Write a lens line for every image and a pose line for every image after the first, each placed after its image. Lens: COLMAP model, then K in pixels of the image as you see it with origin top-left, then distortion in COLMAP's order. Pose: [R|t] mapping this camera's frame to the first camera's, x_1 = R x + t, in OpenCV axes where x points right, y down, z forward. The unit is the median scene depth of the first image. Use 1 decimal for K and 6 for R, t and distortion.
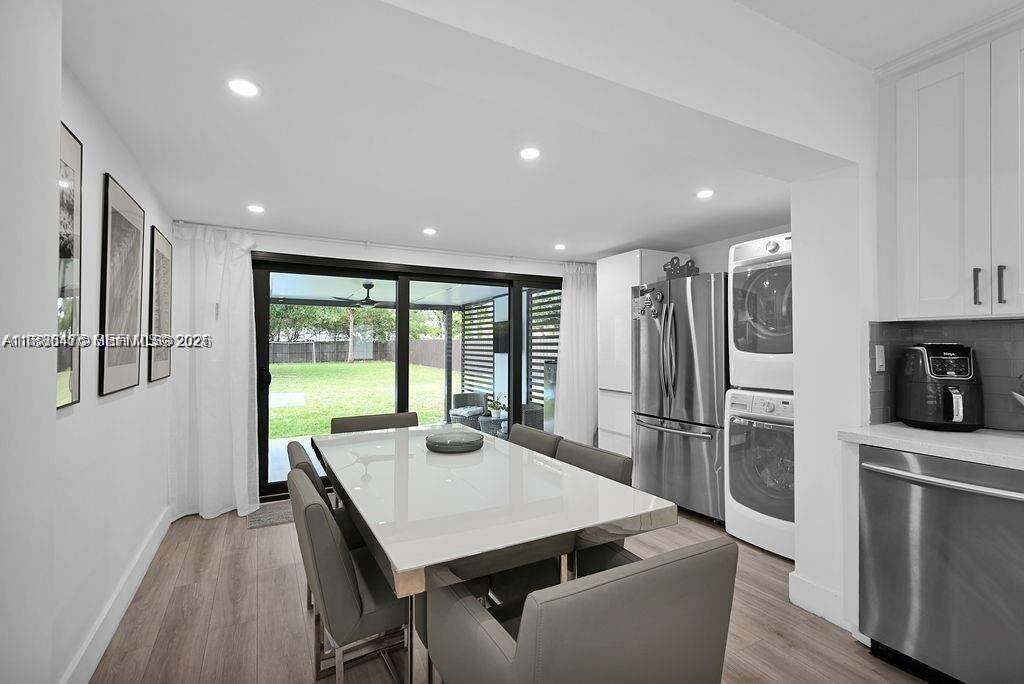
lens RADIAL K [[466.4, 0, 514.9], [0, 466.4, 340.8], [0, 0, 1]] dist [0.001012, 0.000609]
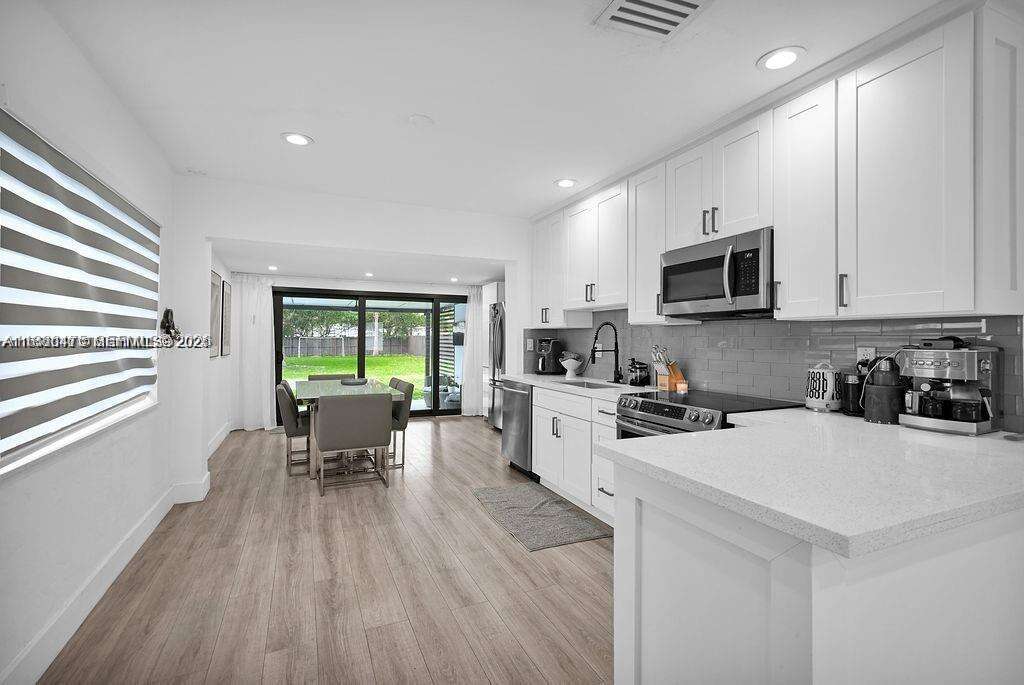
lens RADIAL K [[461.6, 0, 512.9], [0, 461.6, 333.7], [0, 0, 1]] dist [0.002551, 0.000236]
pose [[0.997766, 0.001989, -0.066773, 0.479636], [-0.001940, 0.999998, 0.000797, -0.010405], [0.066774, -0.000665, 0.997768, -0.715675]]
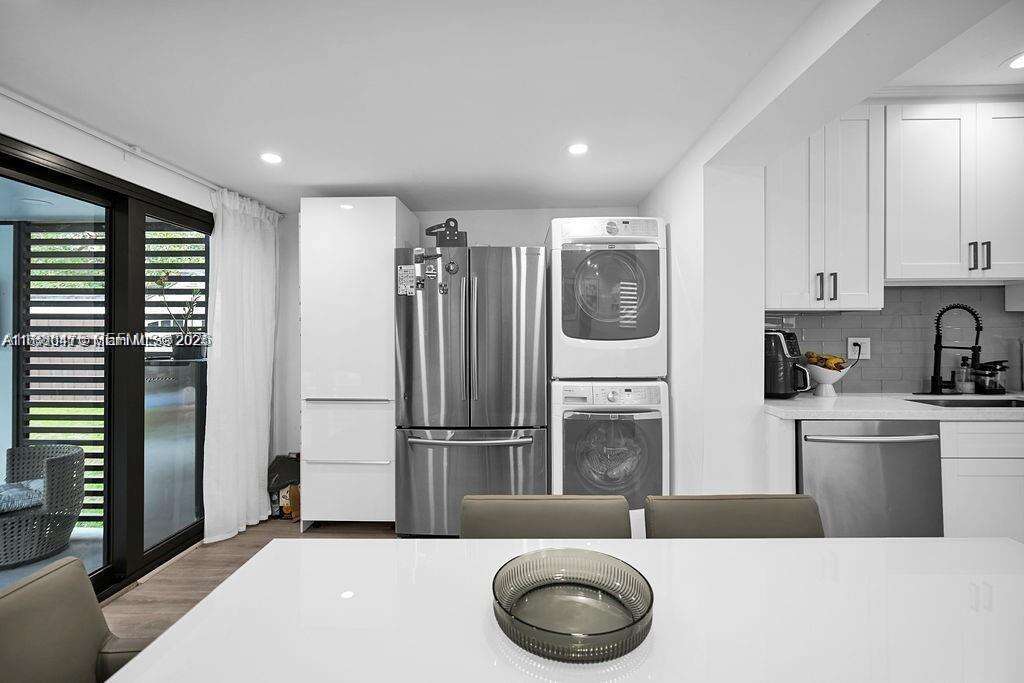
lens RADIAL K [[466.4, 0, 514.9], [0, 466.4, 340.3], [0, 0, 1]] dist [0.001012, 0.000609]
pose [[0.493904, -0.011517, 0.869440, -0.286446], [-0.006472, 0.999836, 0.016921, 0.009592], [-0.869492, -0.013984, 0.493749, 0.531751]]
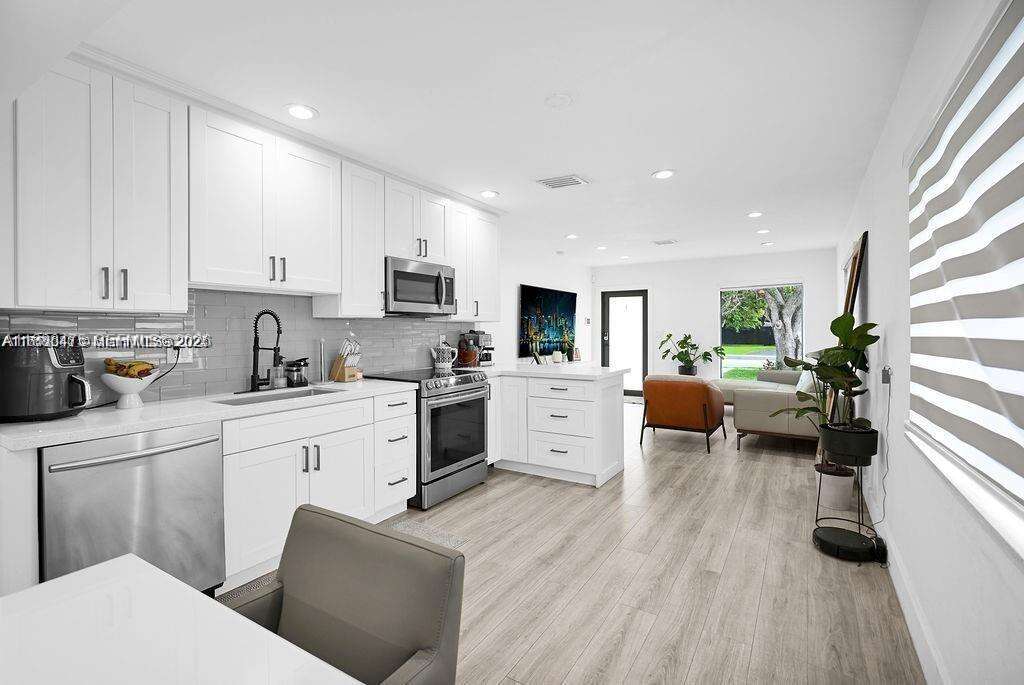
lens RADIAL K [[468.2, 0, 512.8], [0, 468.2, 330.6], [0, 0, 1]] dist [-0.000077, 0.000071]
pose [[-0.496166, -0.000718, 0.868228, -0.240089], [-0.007997, 0.999961, -0.003743, -0.002040], [-0.868191, -0.008801, -0.496152, 0.339985]]
